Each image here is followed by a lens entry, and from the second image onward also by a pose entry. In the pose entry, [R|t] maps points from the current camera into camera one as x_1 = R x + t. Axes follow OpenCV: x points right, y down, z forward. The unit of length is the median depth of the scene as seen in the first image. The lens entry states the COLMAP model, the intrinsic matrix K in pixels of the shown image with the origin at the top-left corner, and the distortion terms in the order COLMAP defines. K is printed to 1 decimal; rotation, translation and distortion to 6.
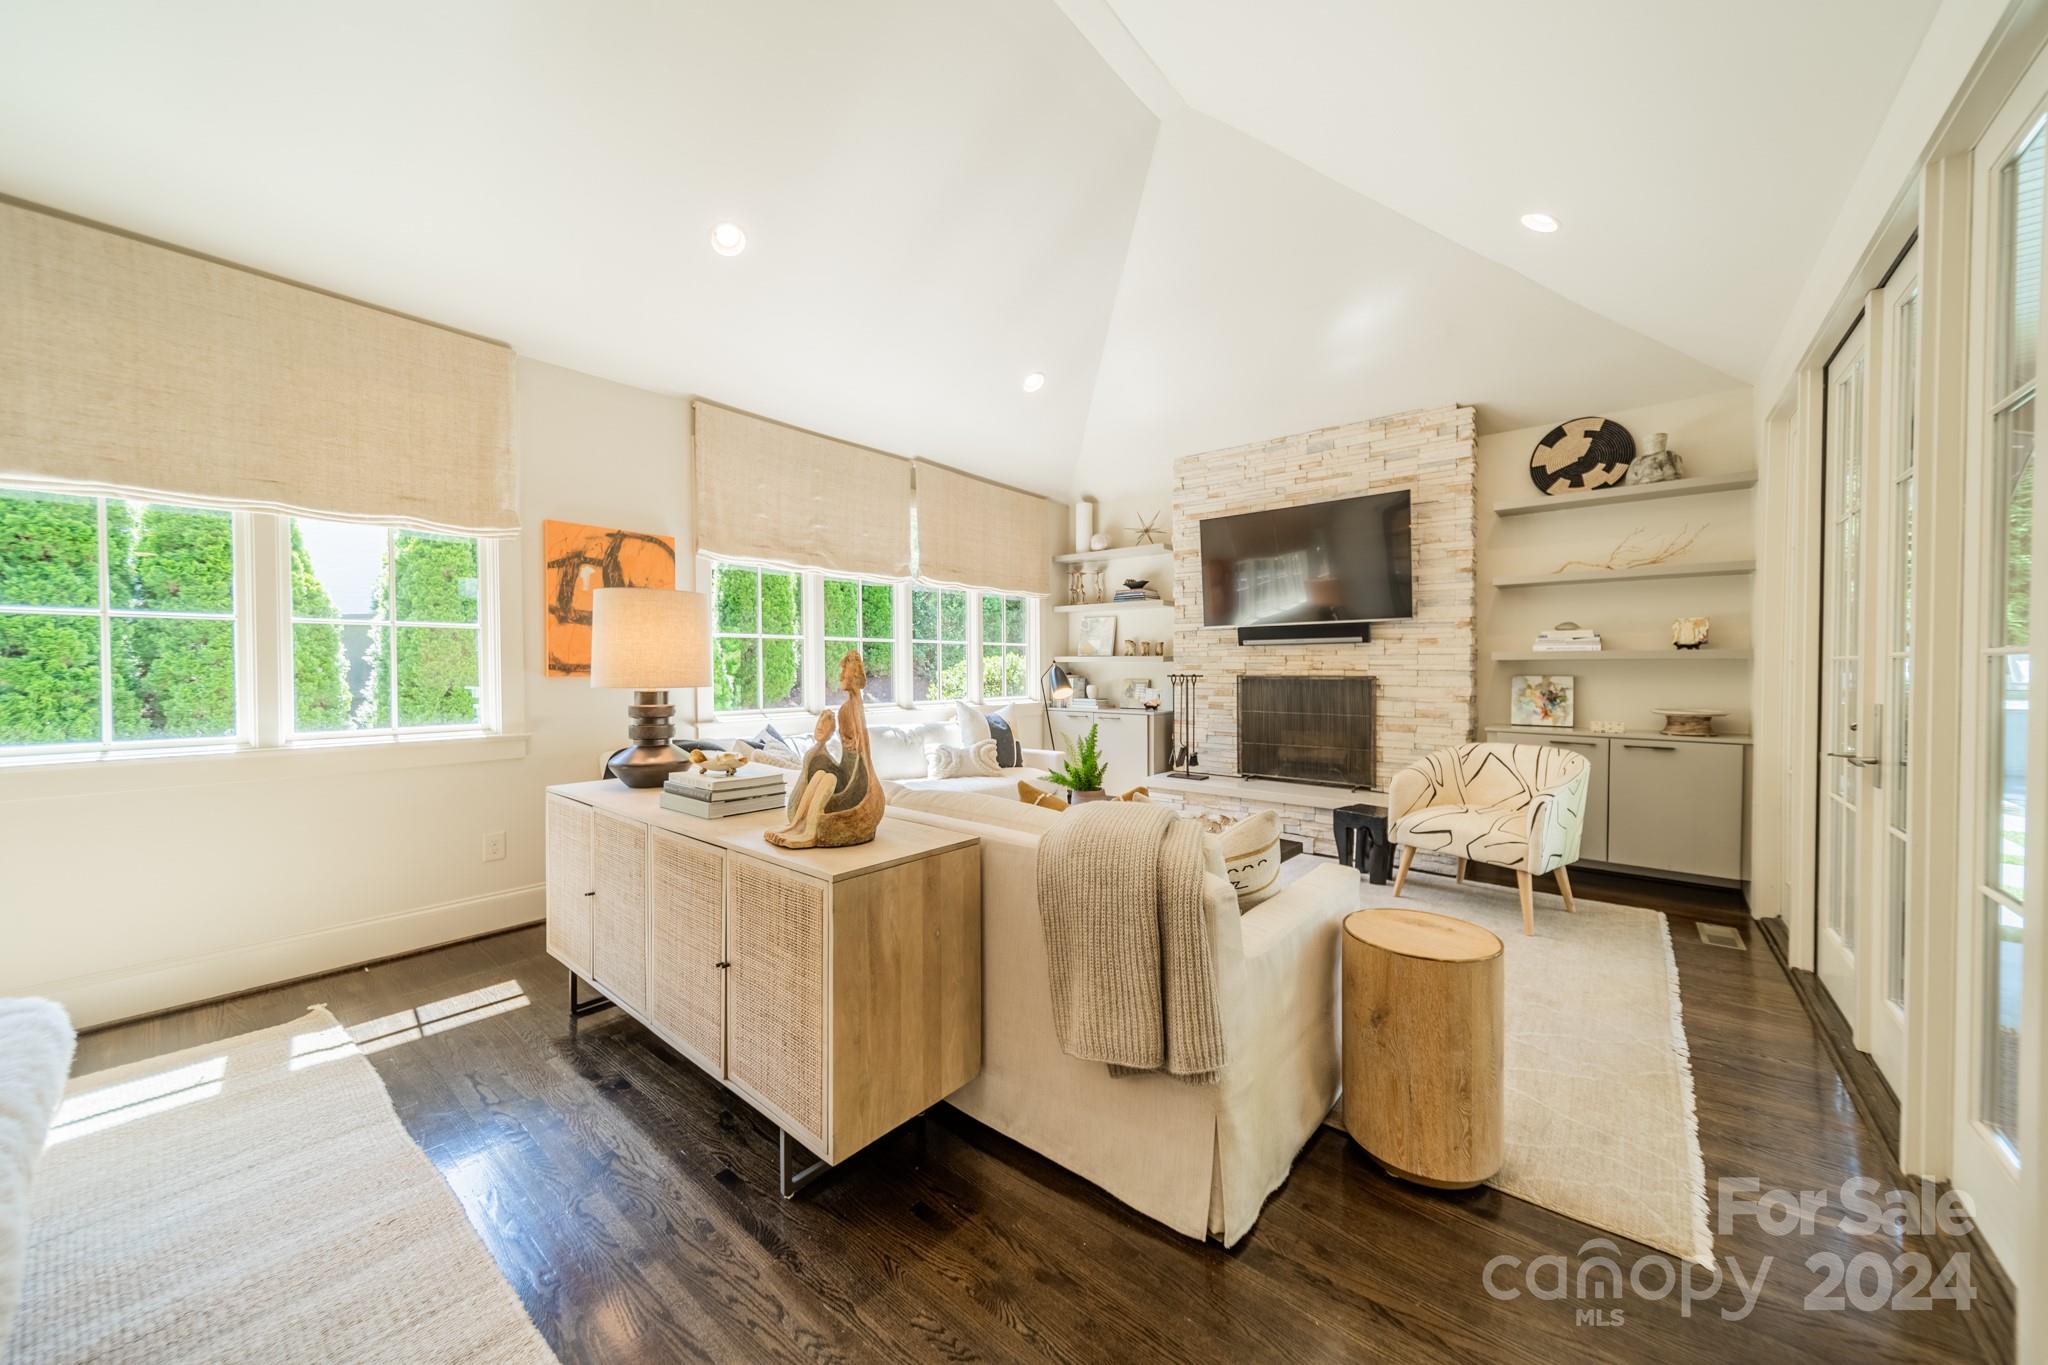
lens RADIAL K [[721.1, 0, 1020.8], [0, 721.1, 675.2], [0, 0, 1]] dist [0.006688, 0.000241]
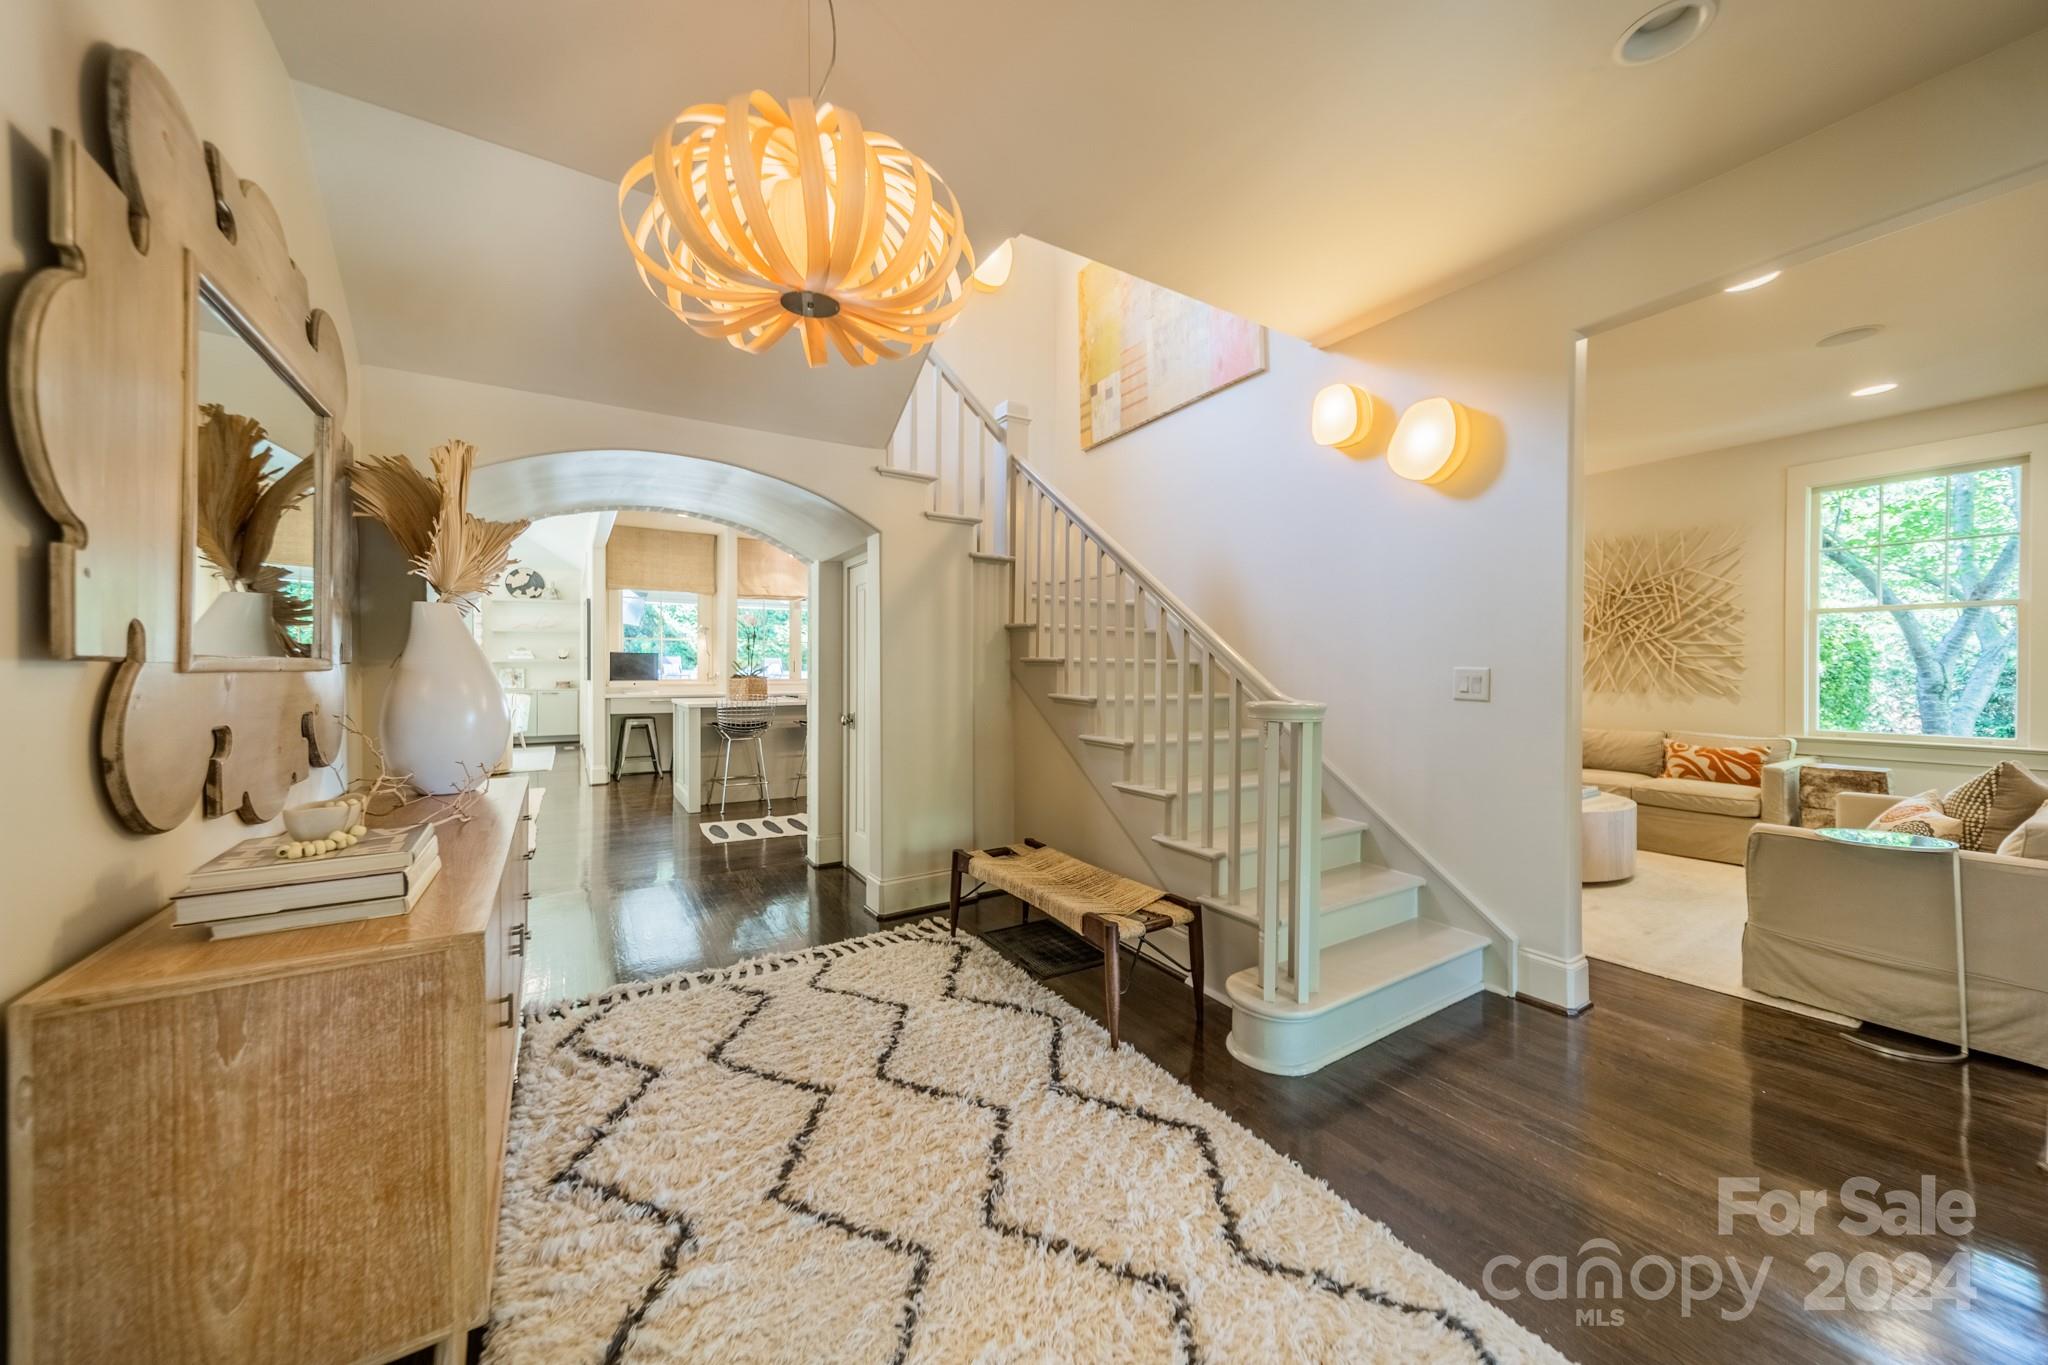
lens RADIAL K [[721.1, 0, 1034.2], [0, 721.1, 671.8], [0, 0, 1]] dist [0.006688, 0.000241]
pose [[0.294005, -0.007213, 0.955777, -1.102309], [0.012362, 0.999917, 0.003743, 0.024744], [-0.955724, 0.010715, 0.294070, -1.413647]]
